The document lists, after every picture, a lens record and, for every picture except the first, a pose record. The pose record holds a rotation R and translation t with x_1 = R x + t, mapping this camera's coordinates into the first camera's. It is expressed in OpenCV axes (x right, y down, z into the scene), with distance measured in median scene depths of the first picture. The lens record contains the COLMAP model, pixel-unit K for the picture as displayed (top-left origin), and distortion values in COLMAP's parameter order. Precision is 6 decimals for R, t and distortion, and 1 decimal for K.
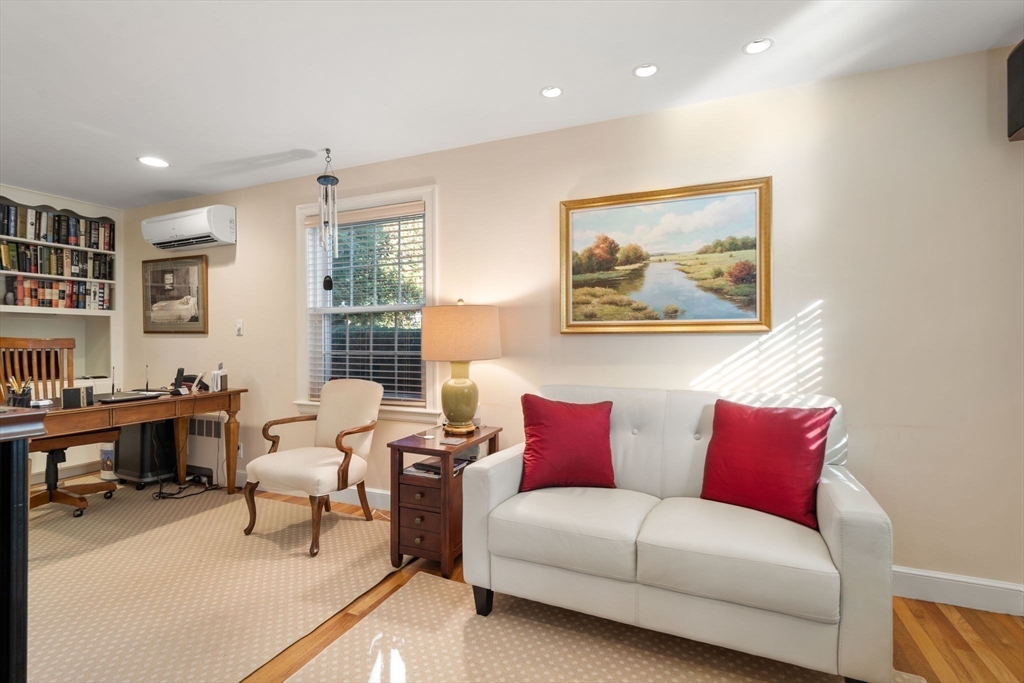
lens RADIAL K [[475.5, 0, 503.6], [0, 475.5, 337.7], [0, 0, 1]] dist [0.000302, 0.002791]
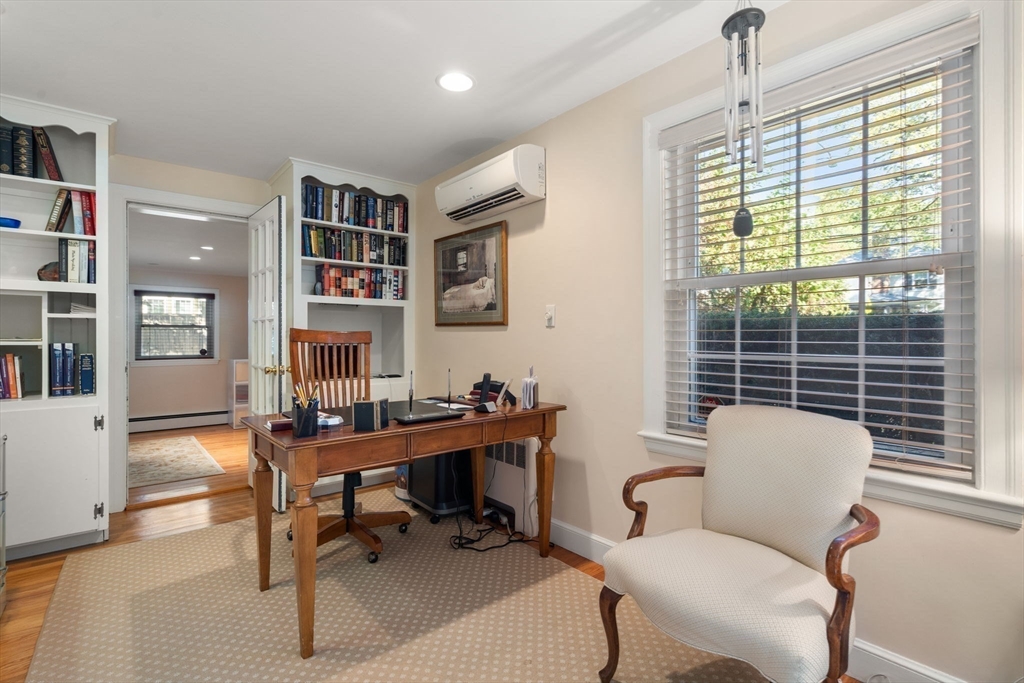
lens RADIAL K [[475.5, 0, 518.1], [0, 475.5, 340.0], [0, 0, 1]] dist [0.000302, 0.002791]
pose [[0.902326, 0.007479, -0.430989, -0.307474], [-0.003692, 0.999947, 0.009623, 0.007762], [0.431038, -0.007092, 0.902306, 0.357479]]
